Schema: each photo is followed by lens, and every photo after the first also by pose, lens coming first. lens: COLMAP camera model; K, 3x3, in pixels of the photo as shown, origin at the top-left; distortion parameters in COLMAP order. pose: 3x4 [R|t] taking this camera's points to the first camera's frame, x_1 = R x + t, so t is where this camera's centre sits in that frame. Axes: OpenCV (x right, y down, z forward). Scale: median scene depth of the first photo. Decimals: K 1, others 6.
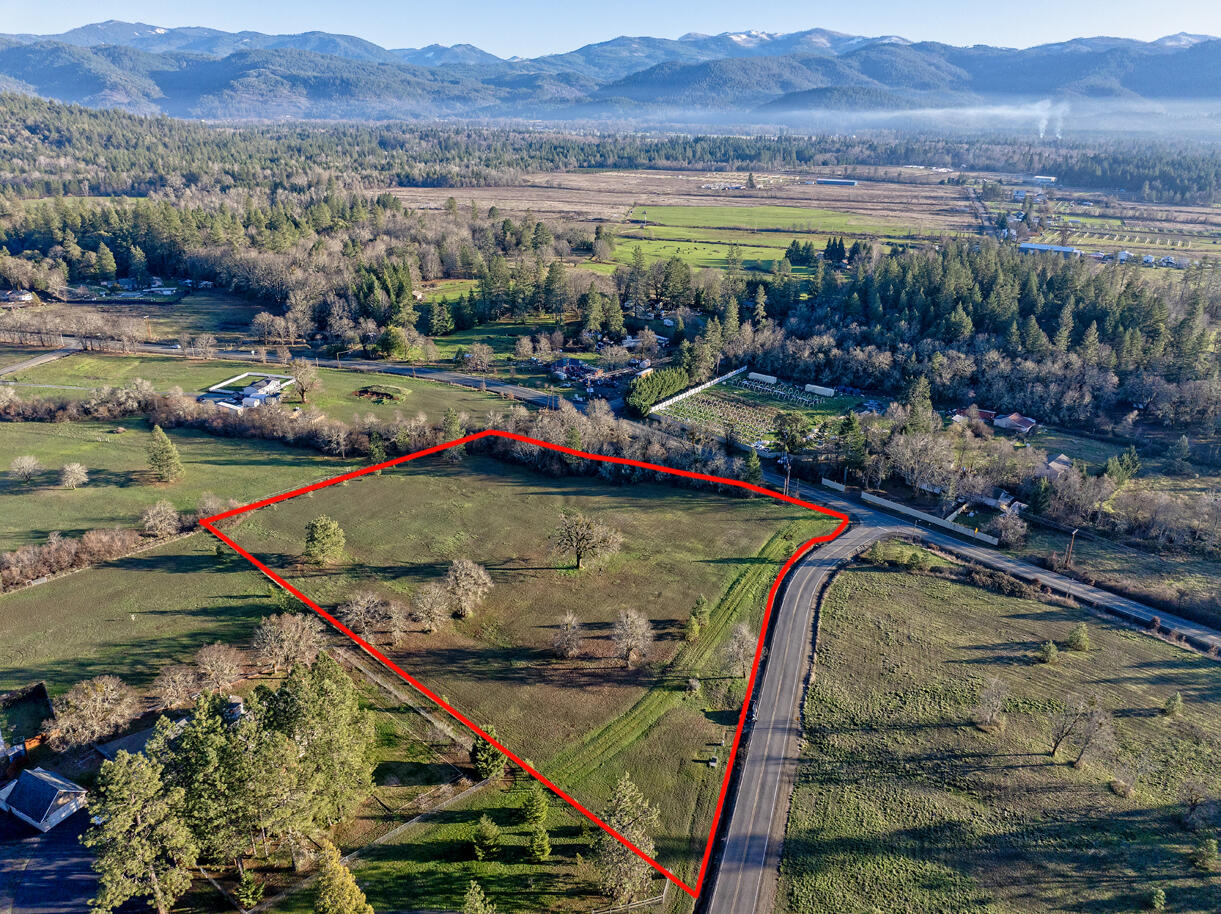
lens RADIAL K [[859.6, 0, 609.8], [0, 859.6, 462.2], [0, 0, 1]] dist [-0.055663, 0.028739]
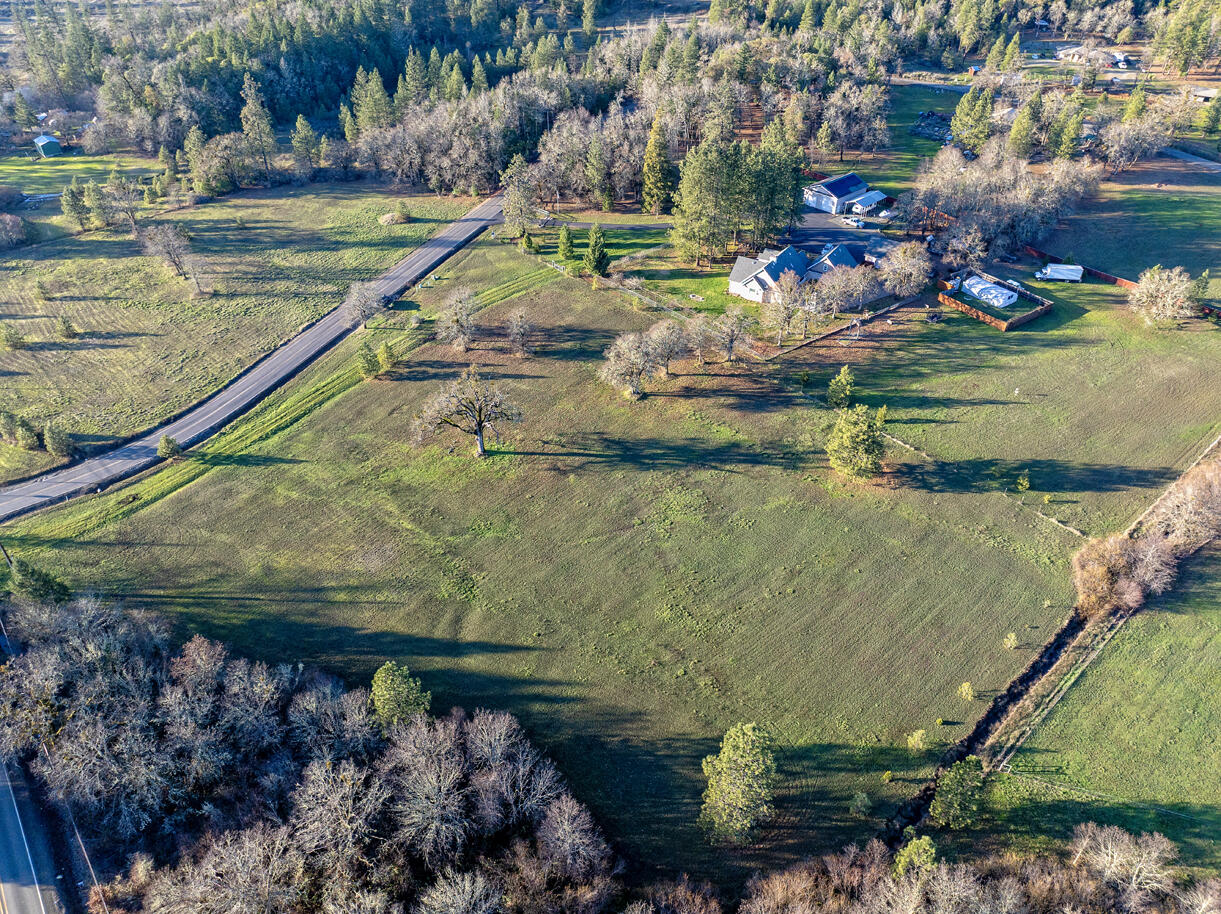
lens RADIAL K [[859.6, 0, 608.6], [0, 859.6, 453.2], [0, 0, 1]] dist [-0.055663, 0.028739]
pose [[-0.995912, -0.057339, 0.069799, -0.081198], [0.030847, 0.510377, 0.859398, -0.203942], [-0.084900, 0.858037, -0.506522, 0.578914]]
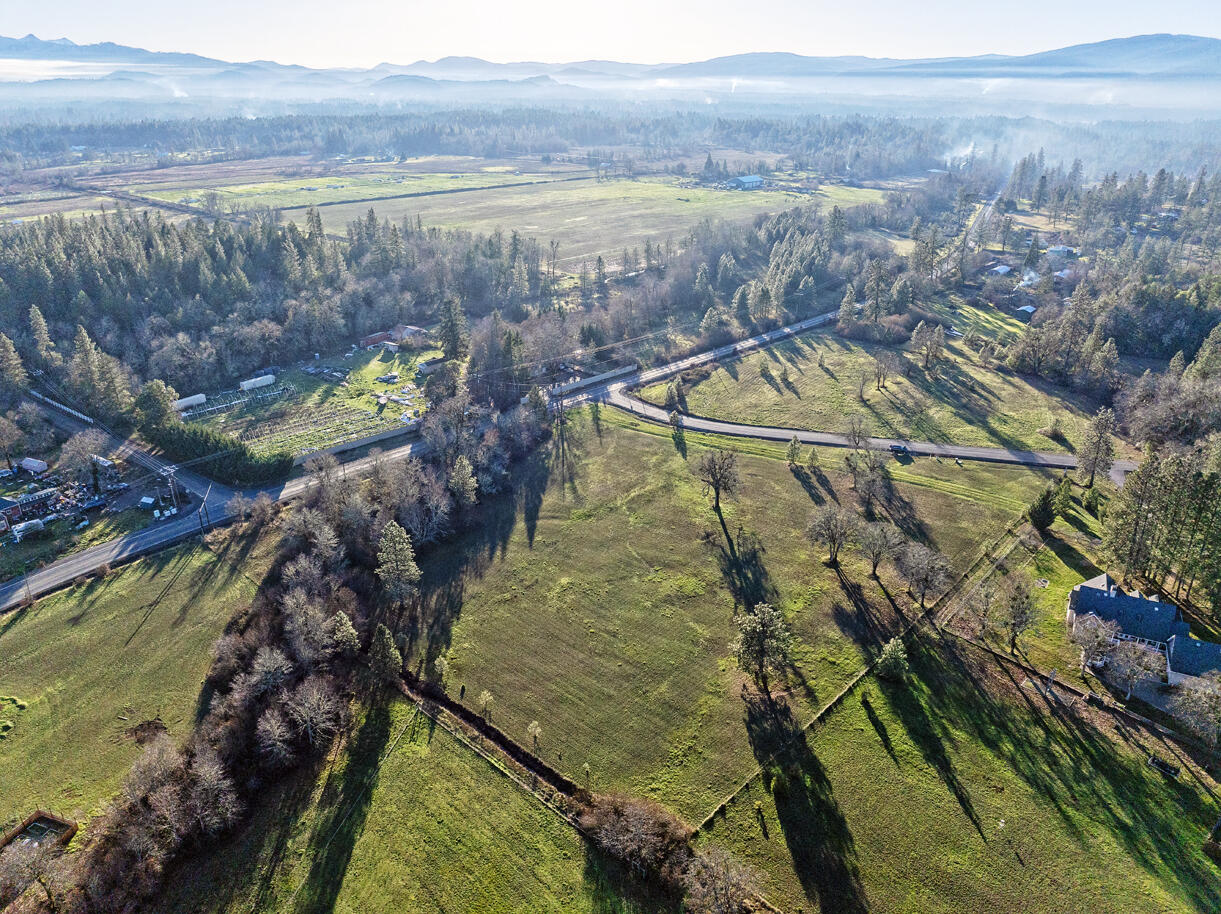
lens RADIAL K [[859.6, 0, 614.8], [0, 859.6, 460.6], [0, 0, 1]] dist [-0.055663, 0.028739]
pose [[-0.018576, -0.407726, 0.912916, -0.381395], [0.382032, 0.840896, 0.383334, -0.142311], [-0.923962, 0.355884, 0.140143, 0.409534]]
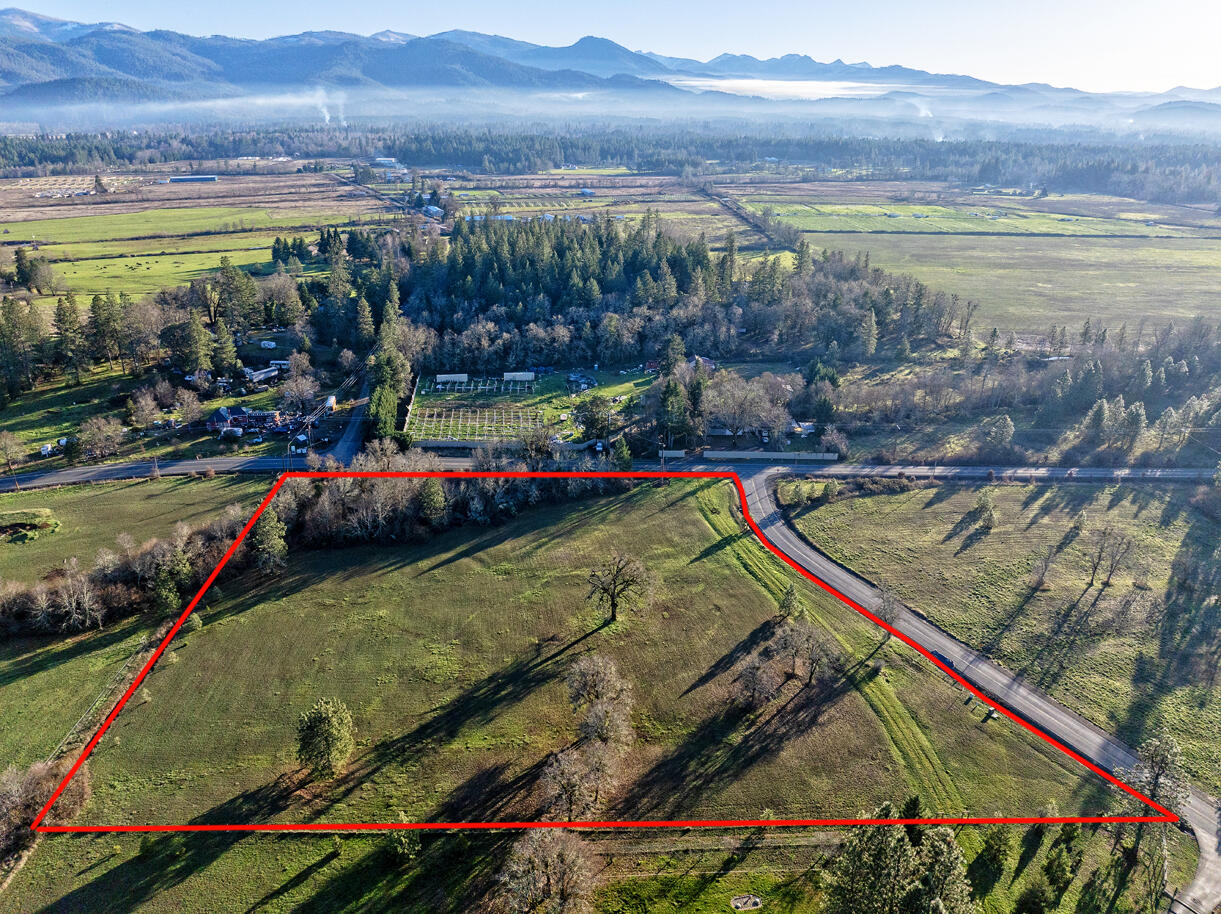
lens RADIAL K [[859.6, 0, 613.5], [0, 859.6, 461.3], [0, 0, 1]] dist [-0.055663, 0.028739]
pose [[0.705491, -0.275254, 0.653083, -0.230540], [0.270555, 0.956309, 0.110788, -0.049405], [-0.655044, 0.098535, 0.749139, 0.156336]]
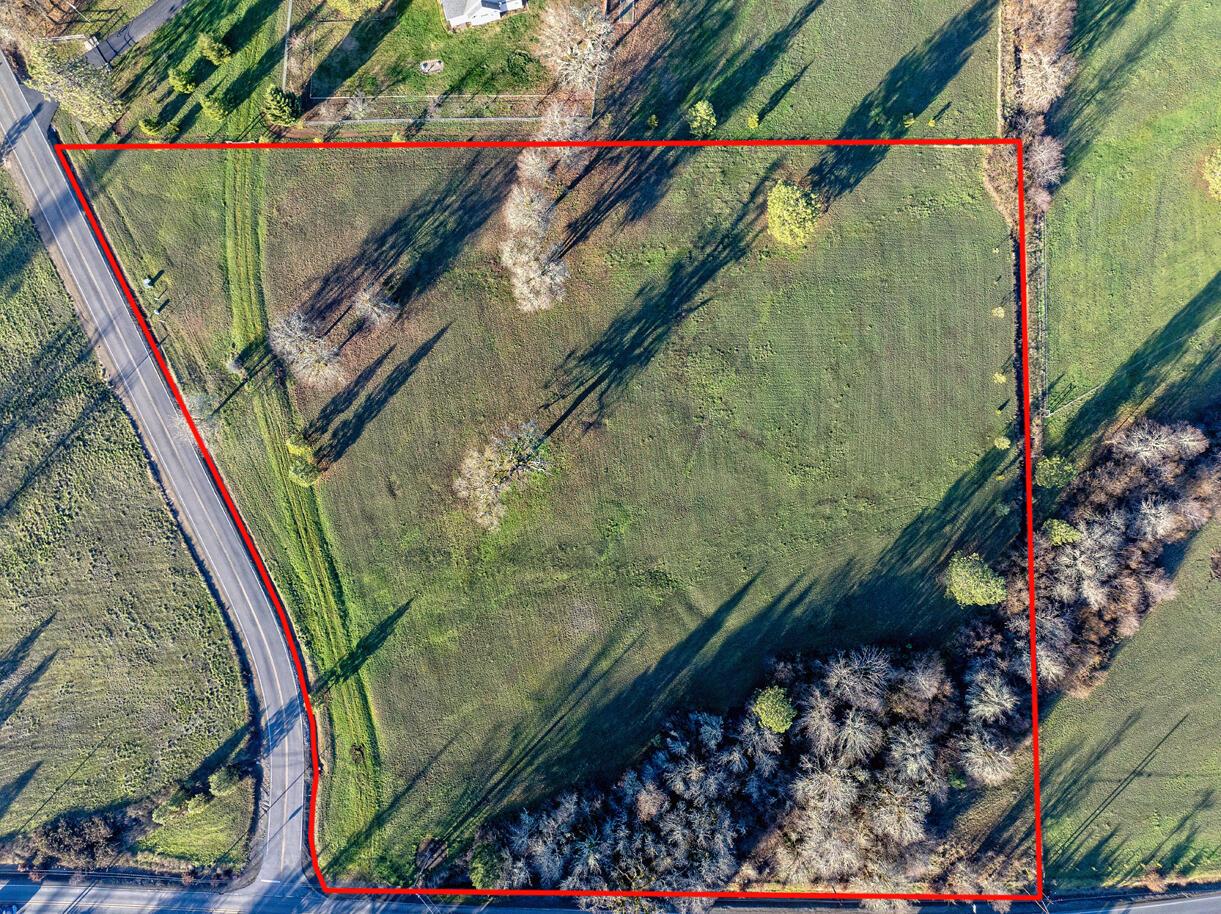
lens RADIAL K [[859.6, 0, 605.9], [0, 859.6, 455.4], [0, 0, 1]] dist [-0.055663, 0.028739]
pose [[-0.727759, 0.685778, -0.008703, -0.037887], [-0.263839, -0.268233, 0.926520, -0.233498], [0.633053, 0.676580, 0.376144, 0.334127]]
